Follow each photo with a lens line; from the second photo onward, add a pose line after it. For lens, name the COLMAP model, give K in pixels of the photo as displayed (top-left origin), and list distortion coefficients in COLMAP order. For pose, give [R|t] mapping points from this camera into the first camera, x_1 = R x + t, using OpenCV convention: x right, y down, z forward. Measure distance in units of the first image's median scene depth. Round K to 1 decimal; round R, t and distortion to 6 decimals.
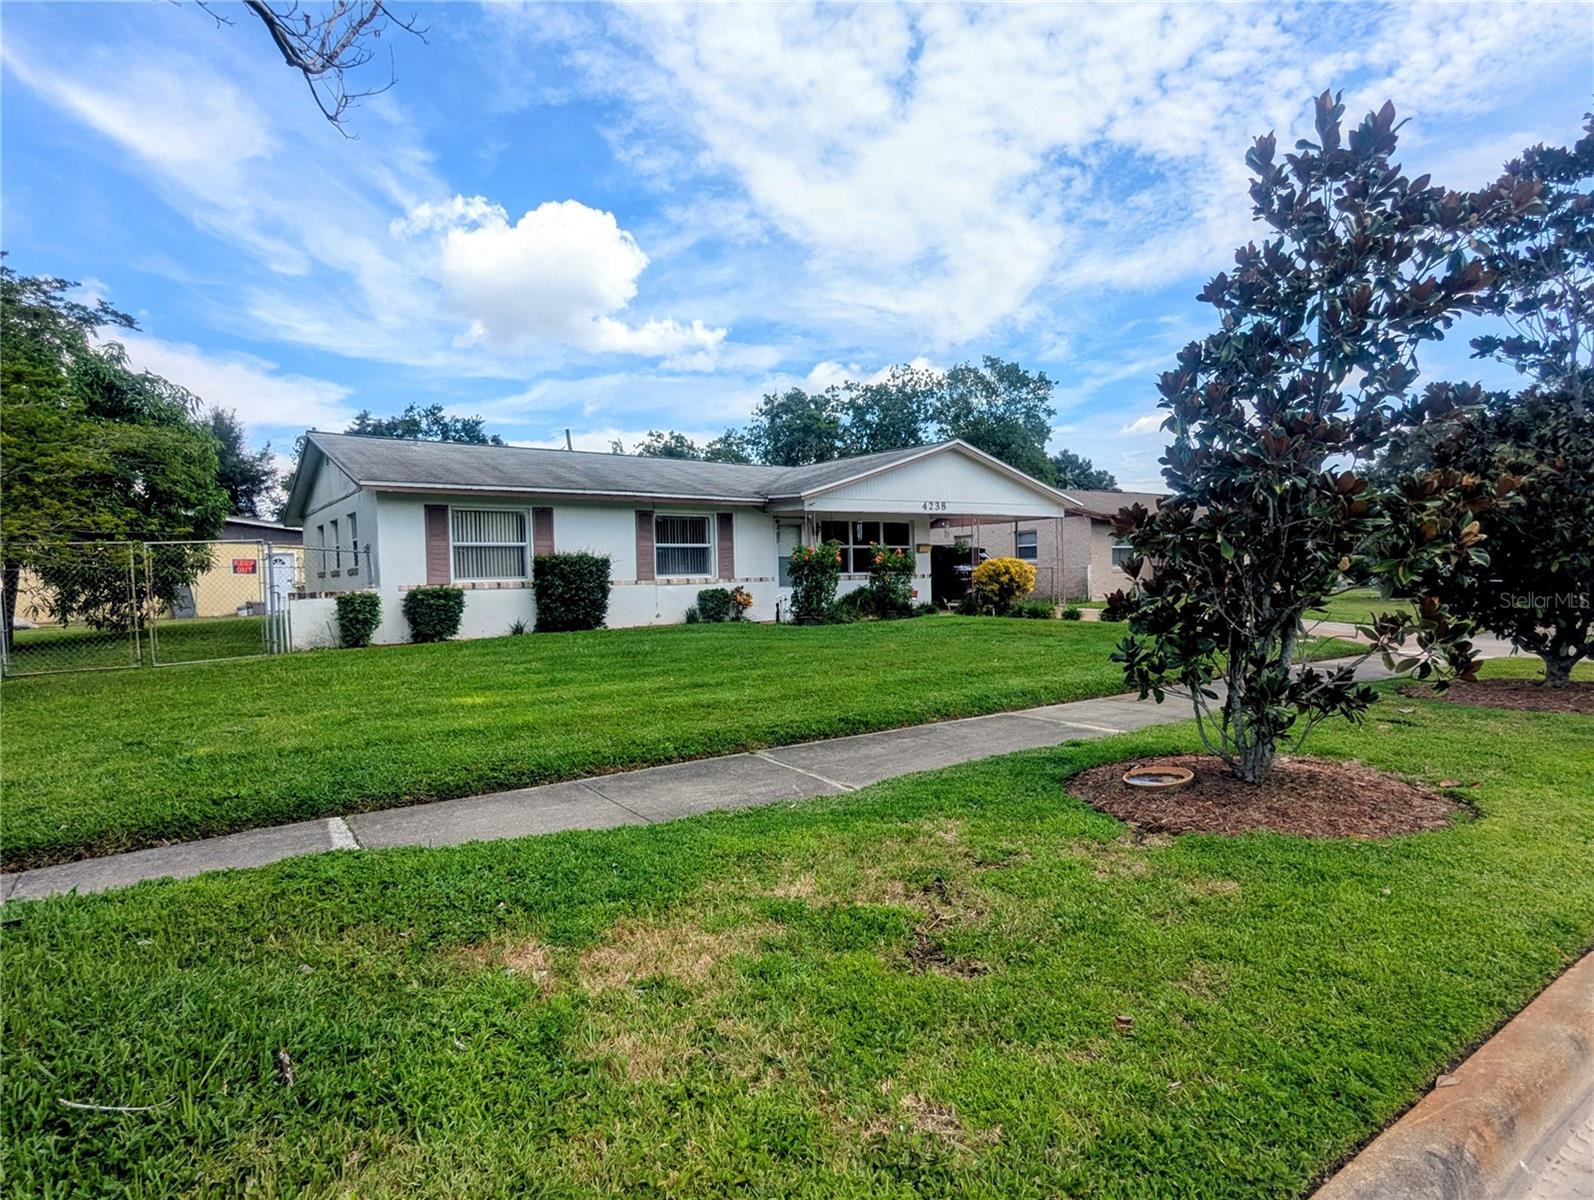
lens RADIAL K [[744.9, 0, 797.0], [0, 744.9, 600.0], [0, 0, 1]] dist [0.000894, 0.000477]
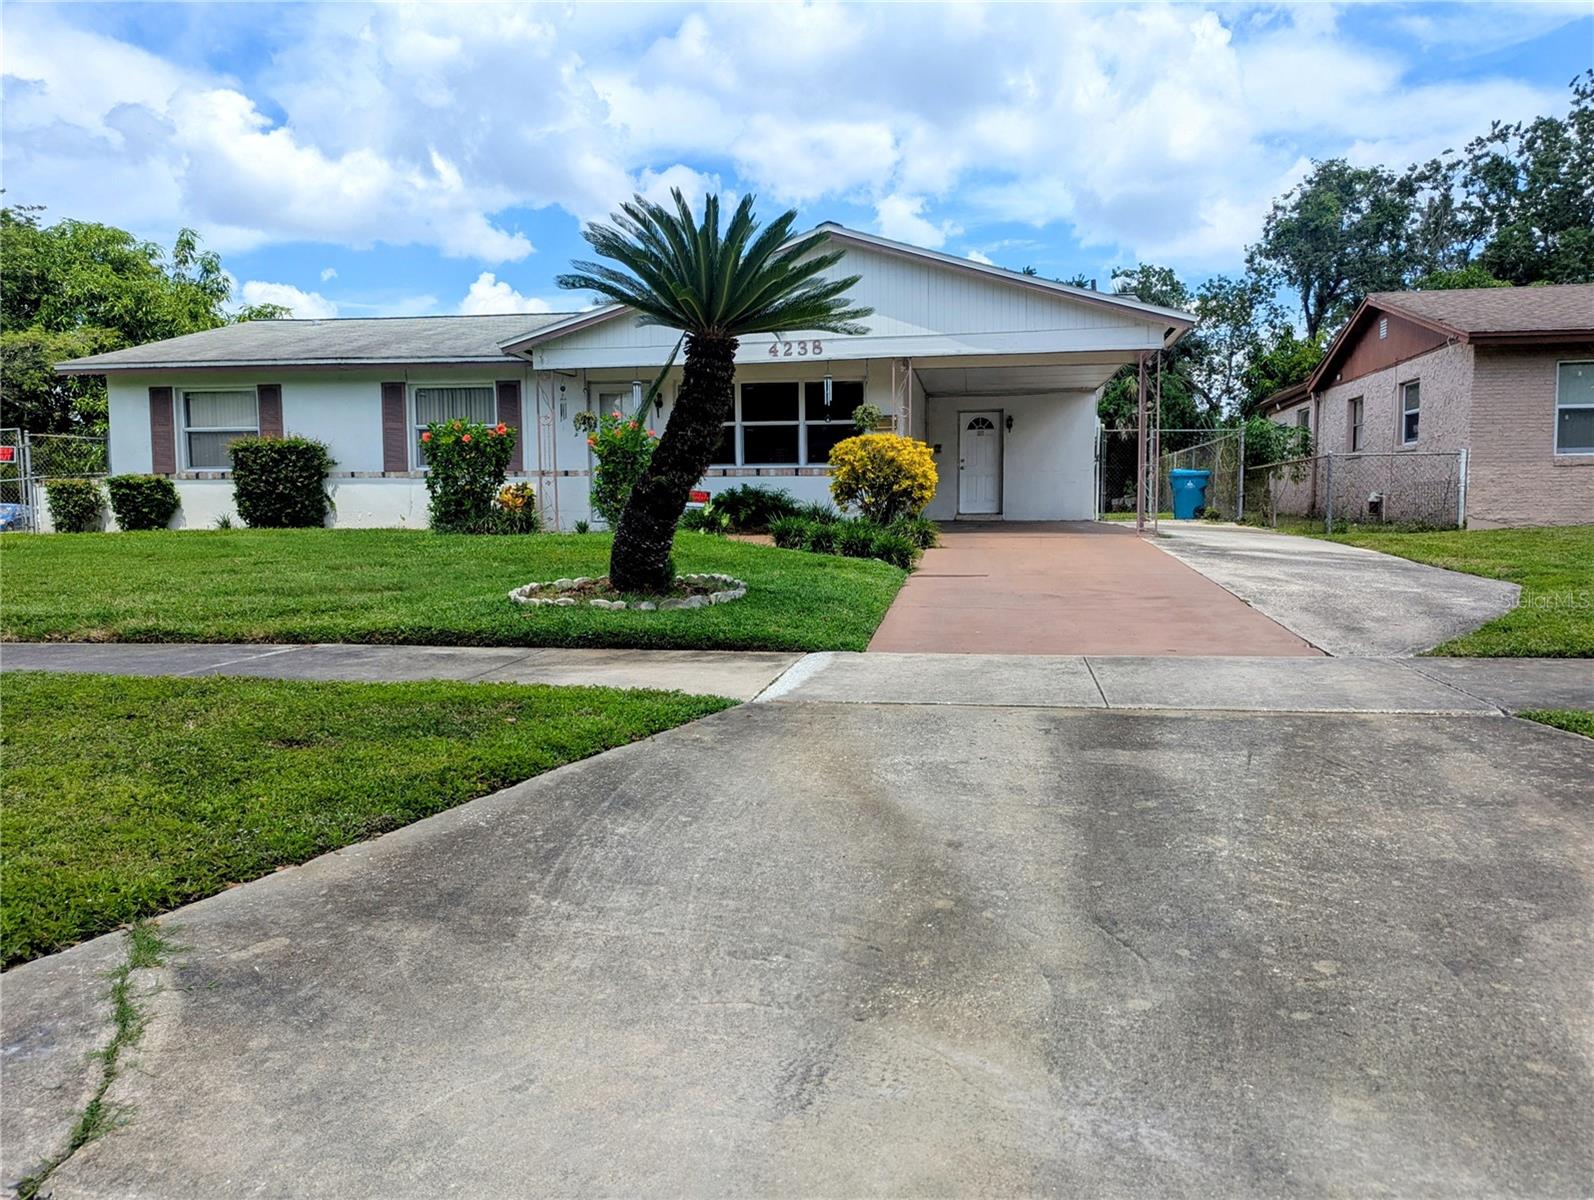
lens RADIAL K [[1137.6, 0, 797.0], [0, 1137.6, 600.0], [0, 0, 1]] dist [0.008656, -0.000050]
pose [[0.780251, 0.064507, -0.622132, 0.727830], [-0.024365, 0.997047, 0.072824, 0.009624], [0.624992, -0.041663, 0.779518, 0.242322]]
